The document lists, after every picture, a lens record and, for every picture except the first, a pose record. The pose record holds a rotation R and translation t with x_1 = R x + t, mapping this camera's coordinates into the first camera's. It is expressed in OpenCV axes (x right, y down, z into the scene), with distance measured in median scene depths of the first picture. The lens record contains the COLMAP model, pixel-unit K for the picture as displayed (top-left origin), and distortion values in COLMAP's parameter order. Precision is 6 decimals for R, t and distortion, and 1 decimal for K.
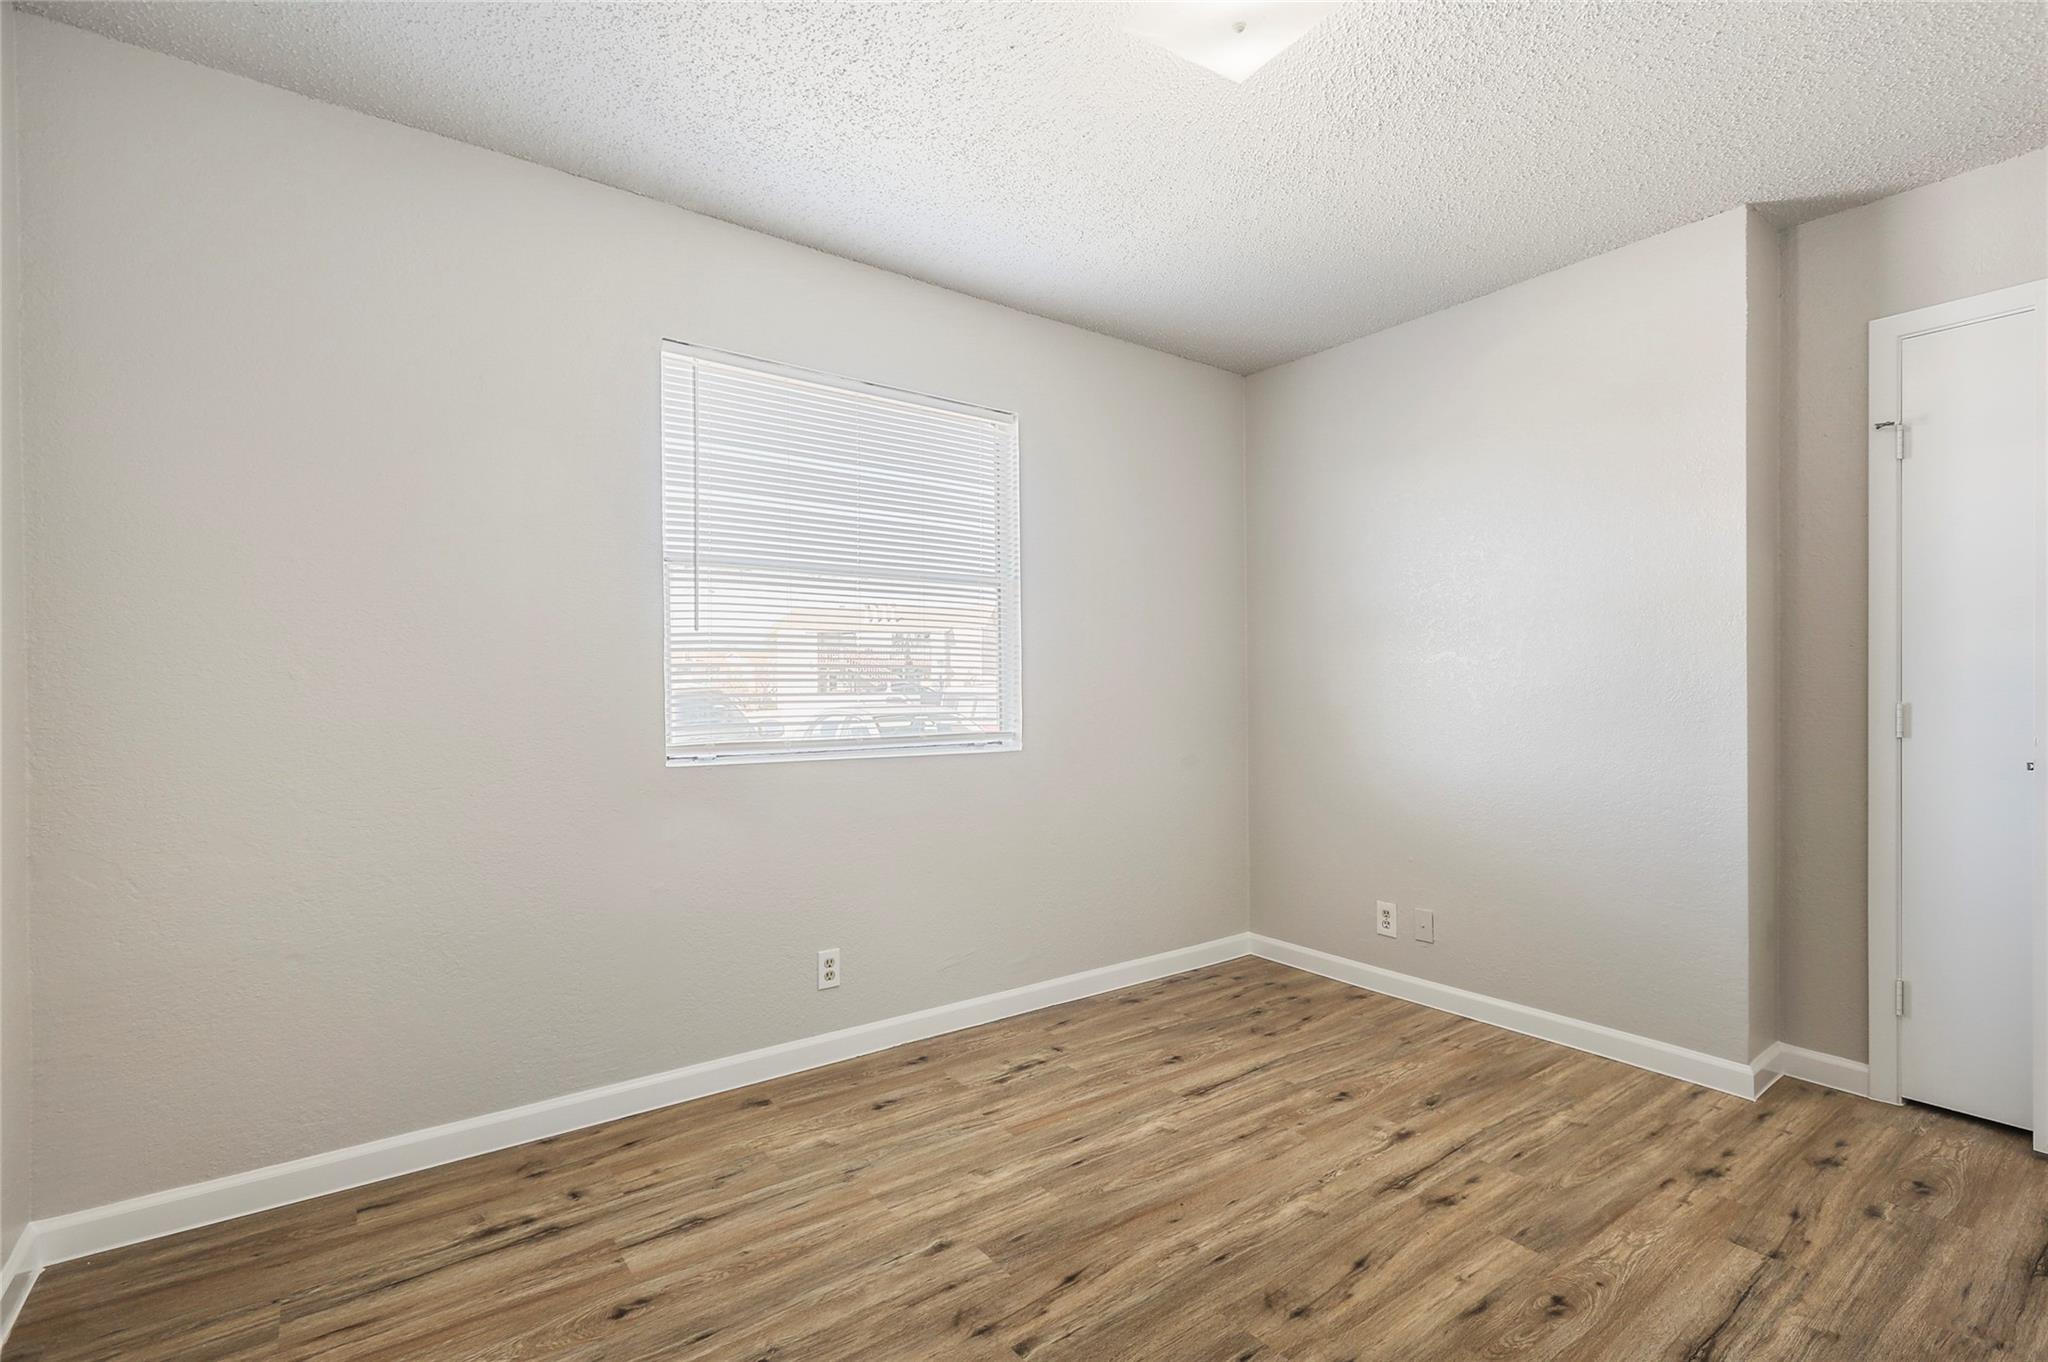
lens RADIAL K [[925.0, 0, 1024.0], [0, 925.0, 681.0], [0, 0, 1]] dist [-0.000113, -0.000694]
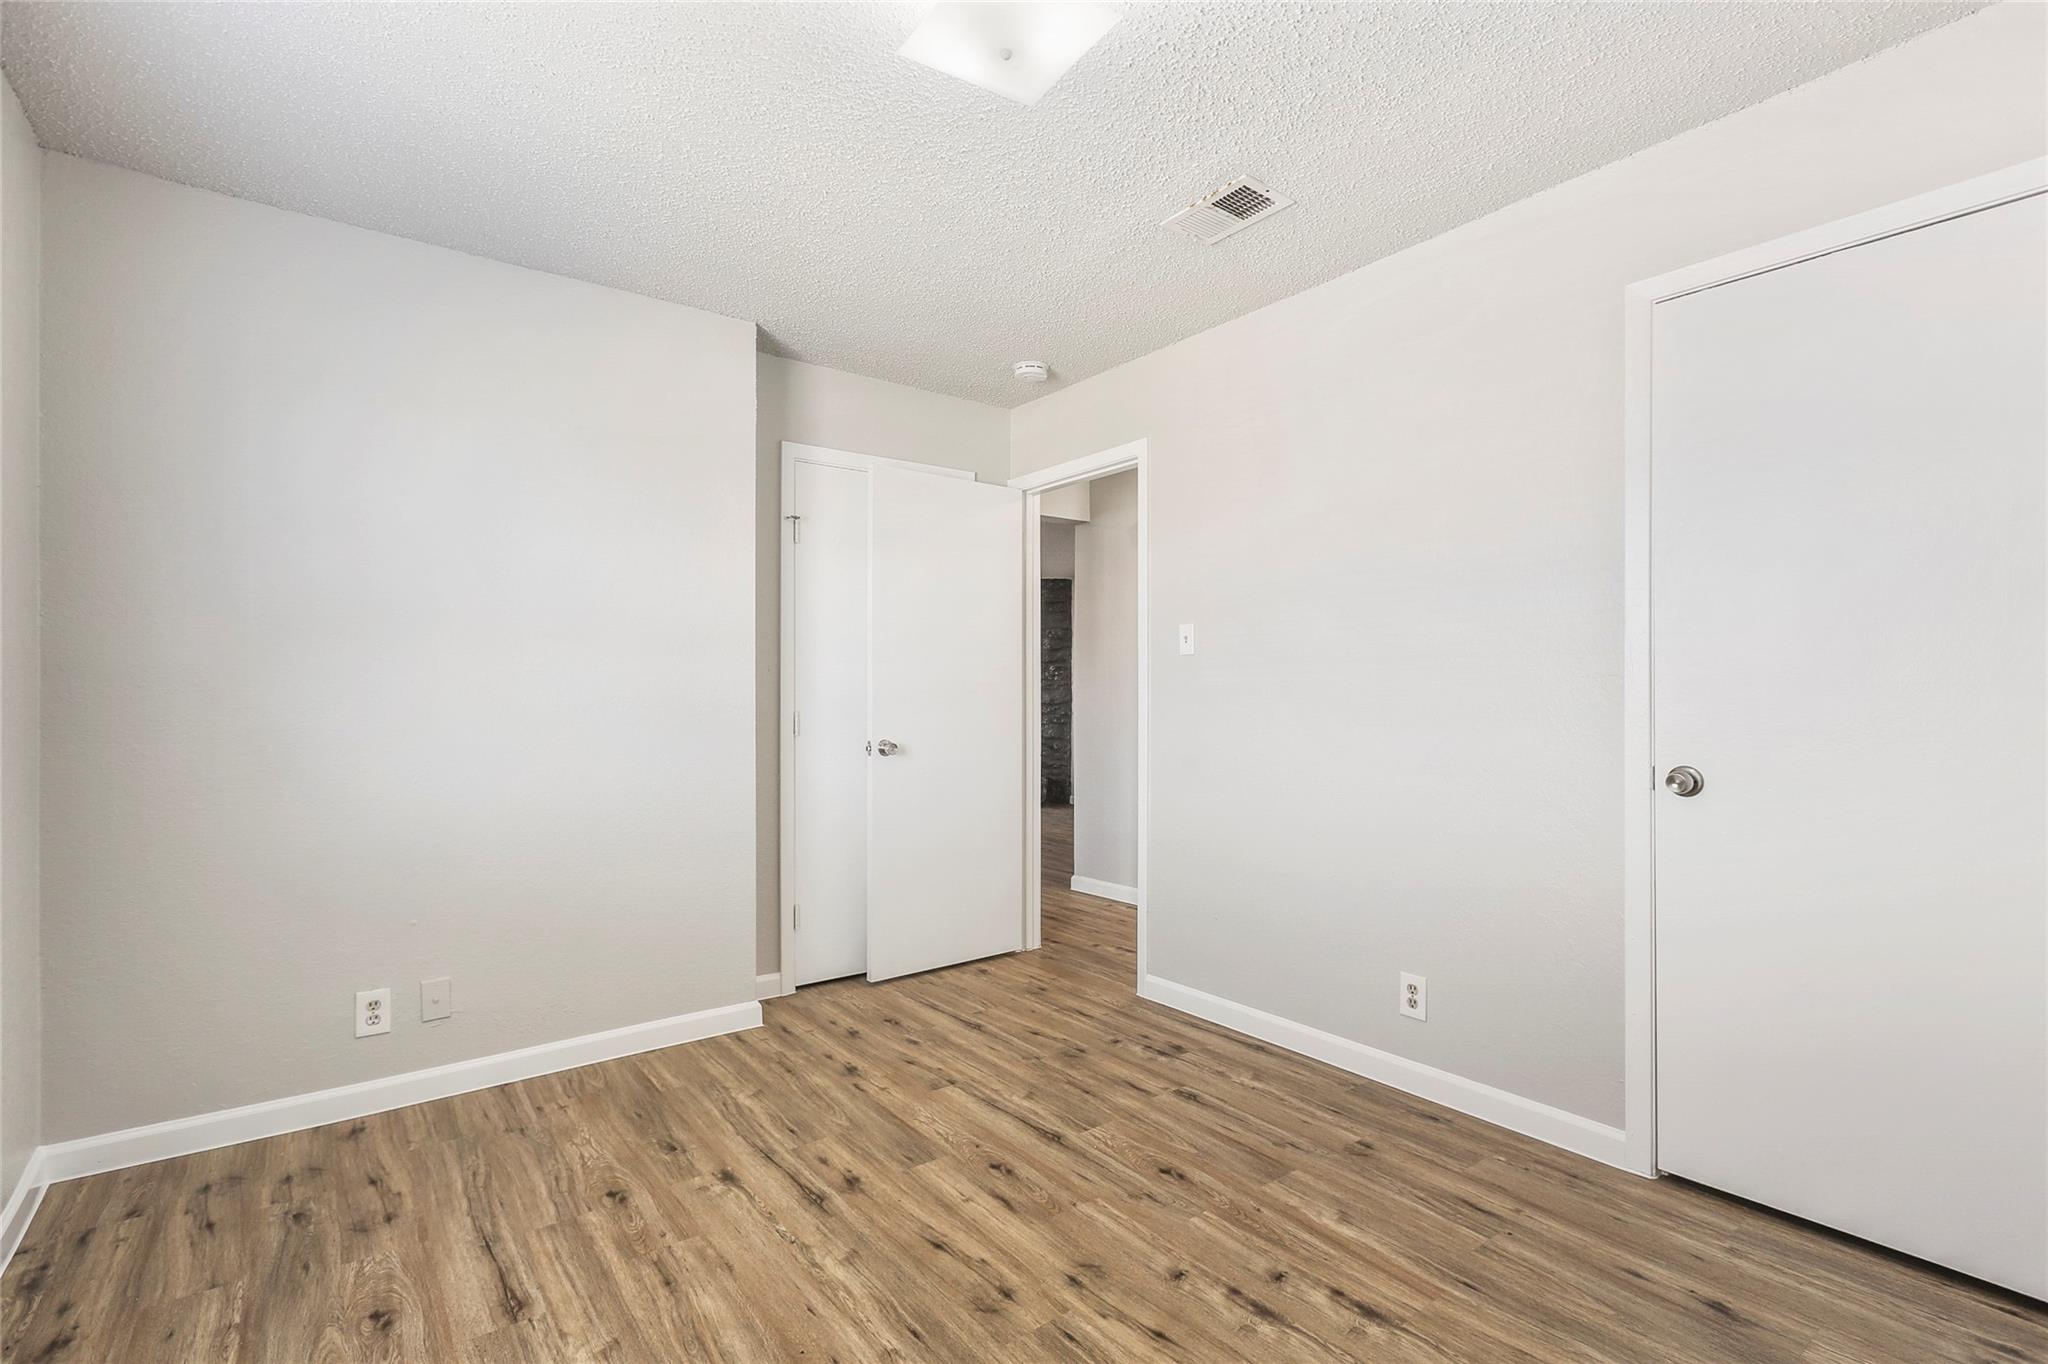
lens RADIAL K [[942.8, 0, 1024.0], [0, 942.8, 682.0], [0, 0, 1]] dist [-0.000448, -0.000602]
pose [[-0.012506, 0.016863, 0.999780, -0.559431], [-0.002838, 0.999853, -0.016900, 0.000953], [-0.999918, -0.003048, -0.012456, 0.702282]]
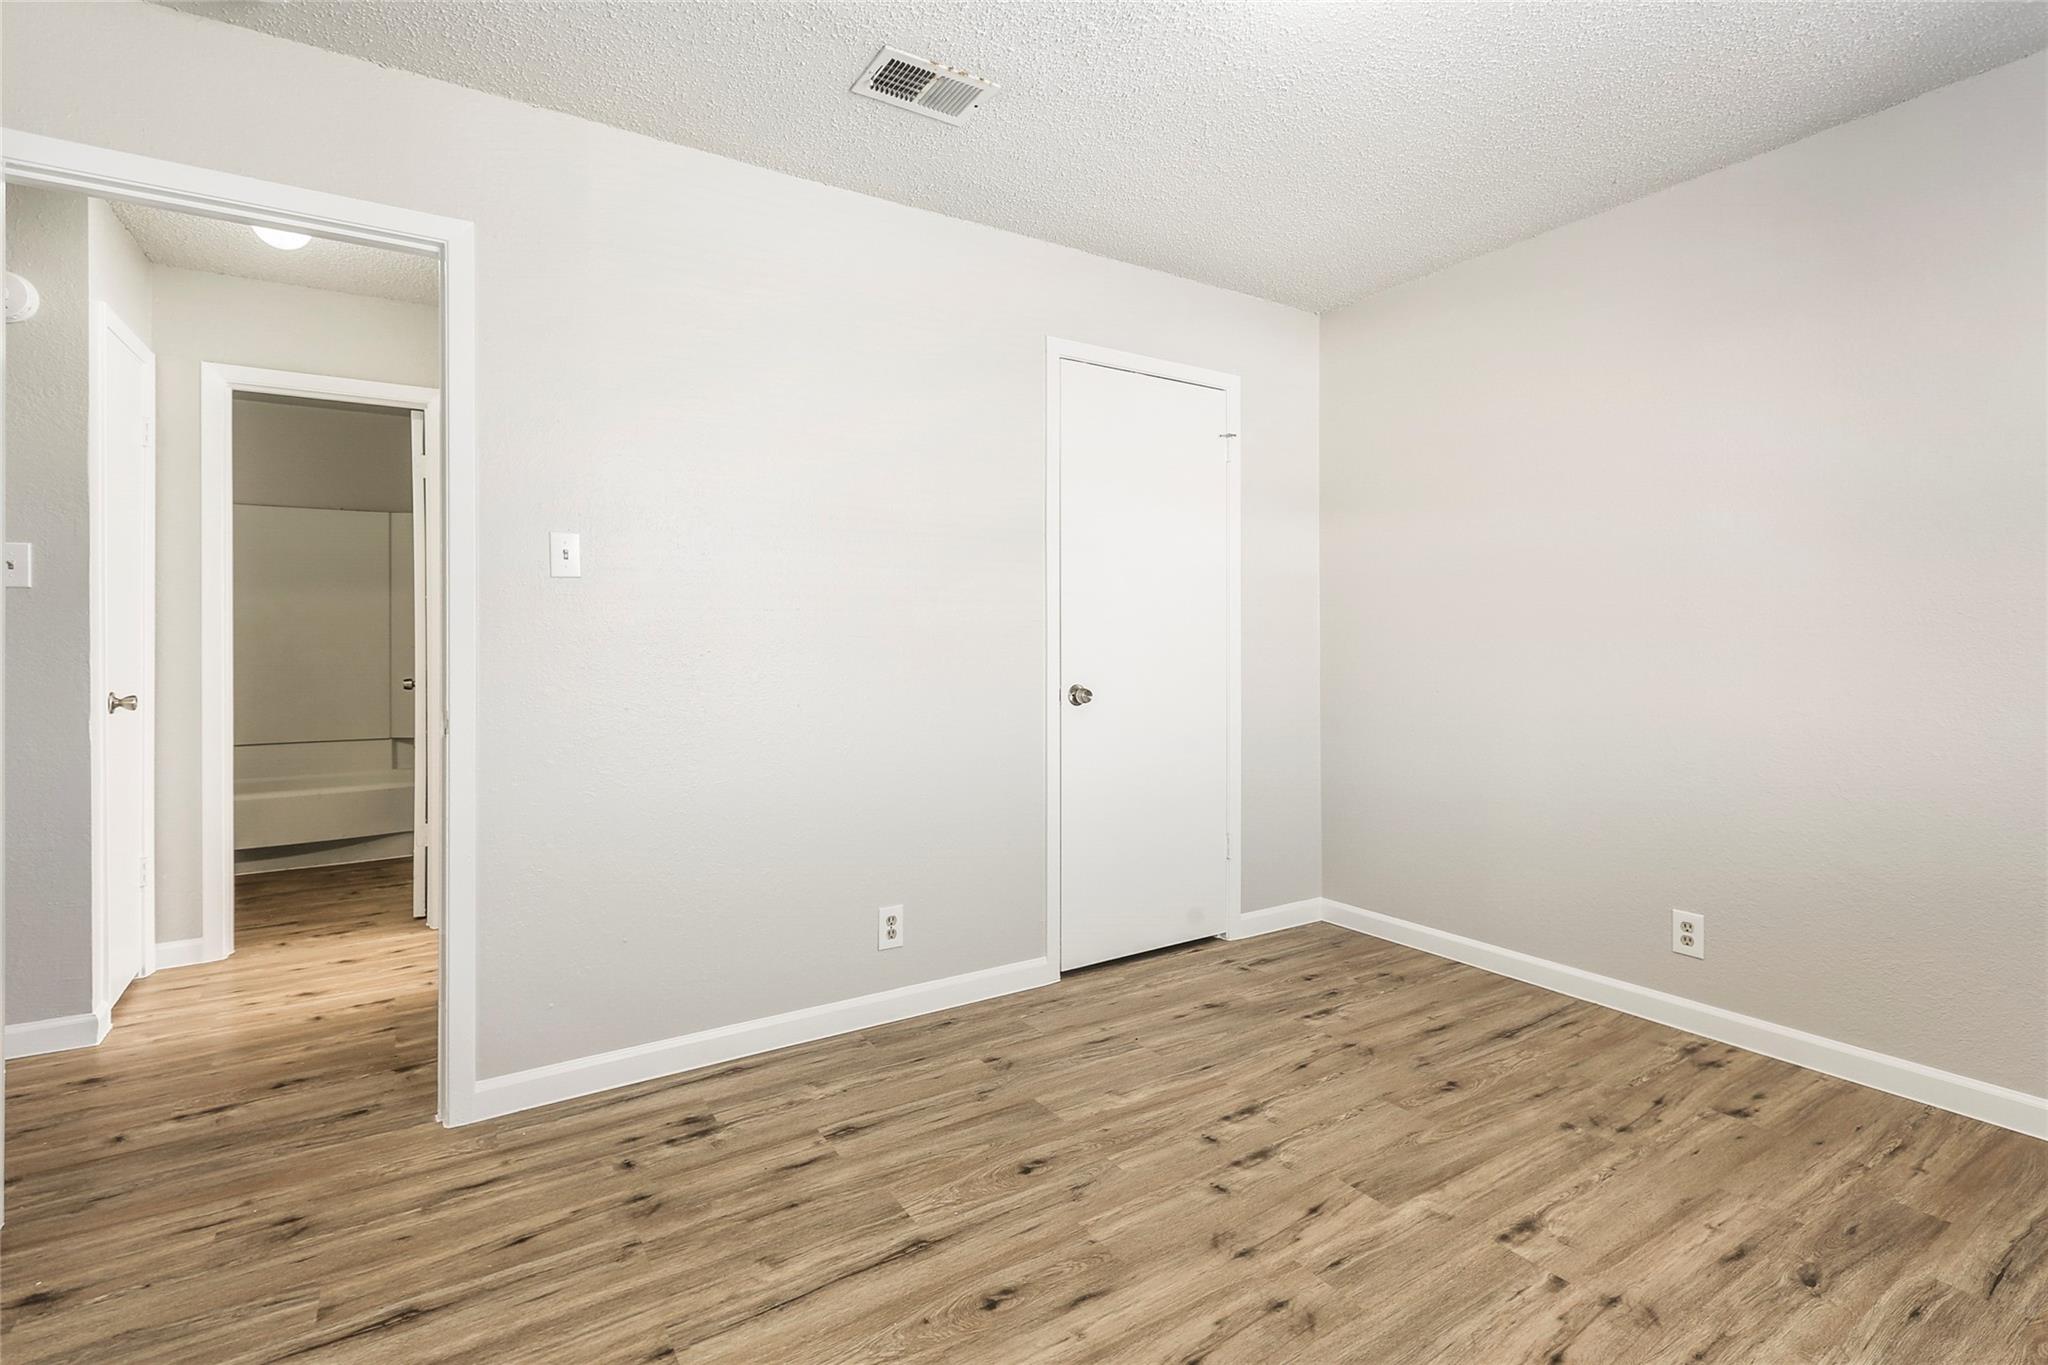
lens RADIAL K [[959.3, 0, 1018.8], [0, 959.3, 644.9], [0, 0, 1]] dist [0.000380, -0.000661]
pose [[-0.997876, 0.005335, 0.064926, 0.348250], [0.005426, 0.999985, 0.001220, 0.008175], [-0.064918, 0.001570, -0.997889, 1.401571]]
